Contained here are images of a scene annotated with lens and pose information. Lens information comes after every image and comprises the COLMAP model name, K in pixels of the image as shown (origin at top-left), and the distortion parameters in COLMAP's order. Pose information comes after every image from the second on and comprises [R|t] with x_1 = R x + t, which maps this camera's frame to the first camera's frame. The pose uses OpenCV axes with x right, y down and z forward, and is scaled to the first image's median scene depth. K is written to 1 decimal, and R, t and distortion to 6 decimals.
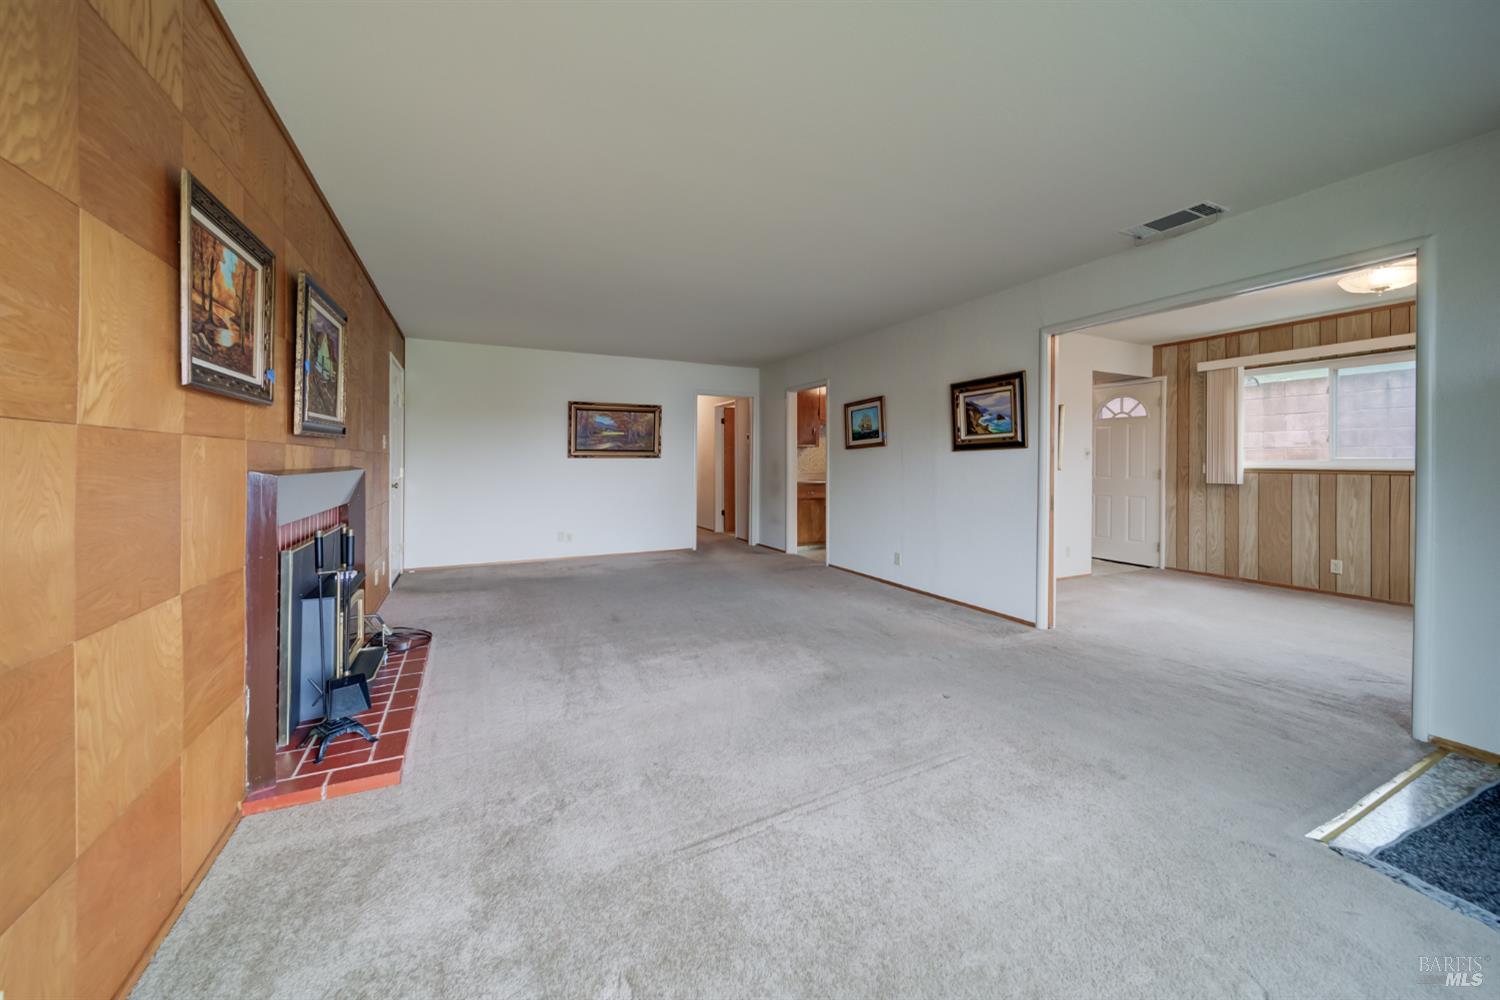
lens RADIAL K [[529.0, 0, 723.9], [0, 529.0, 464.7], [0, 0, 1]] dist [-0.005366, -0.000395]
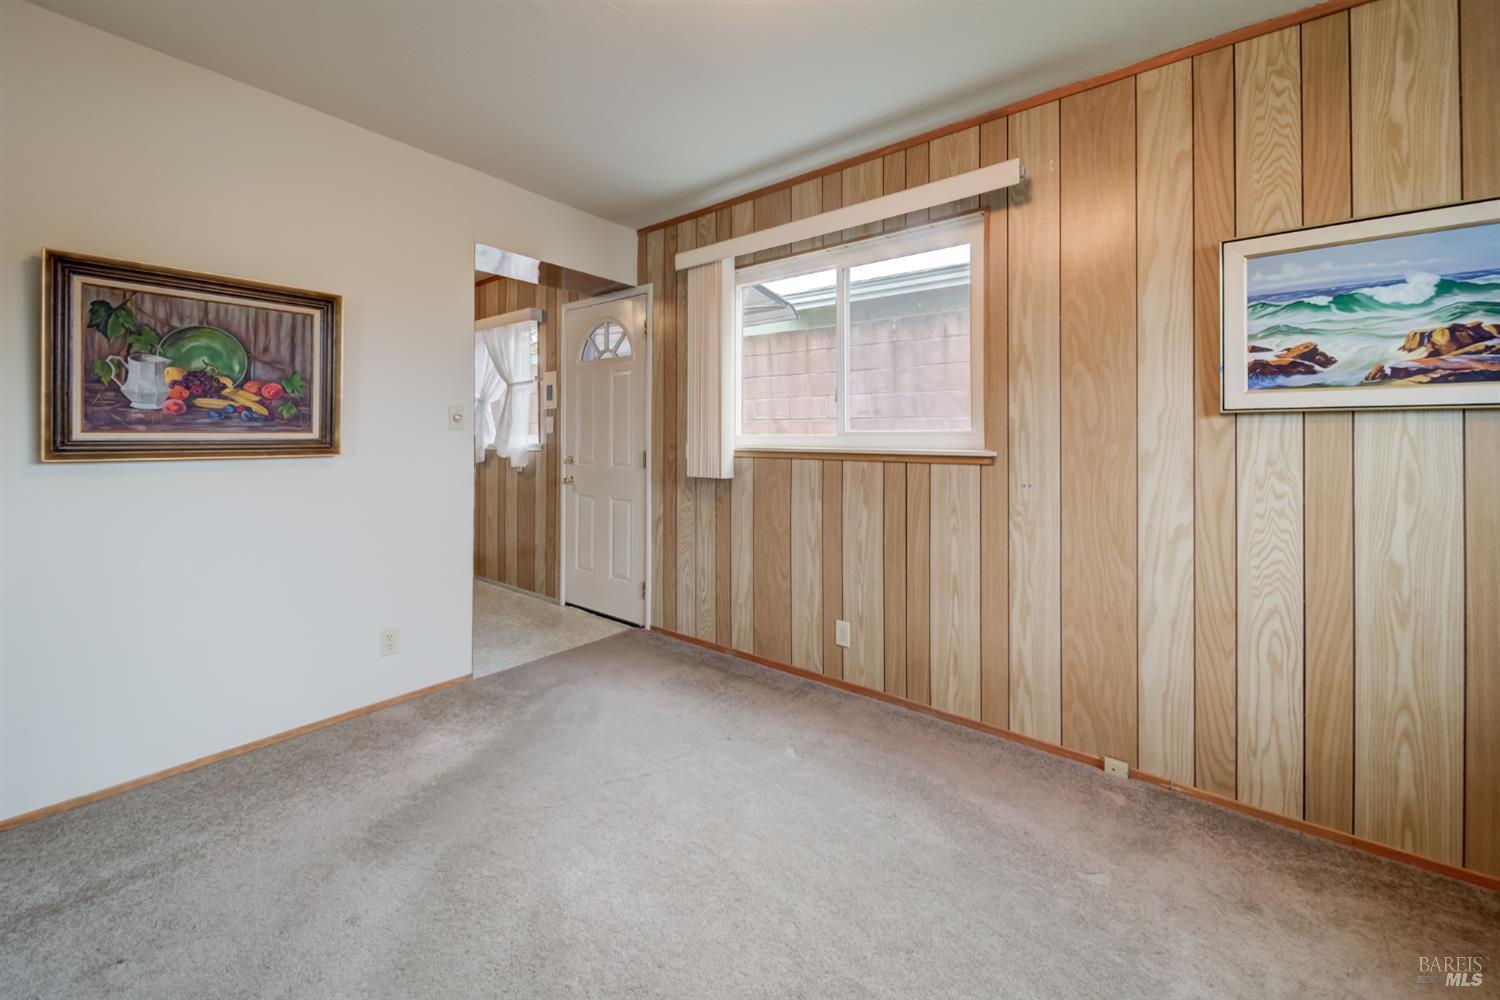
lens RADIAL K [[571.1, 0, 720.0], [0, 571.1, 437.4], [0, 0, 1]] dist [-0.016731, -0.000497]
pose [[0.904878, 0.005650, 0.425633, 0.743329], [-0.001839, 0.999954, -0.009364, 0.000559], [-0.425667, 0.007691, 0.904847, 0.486204]]
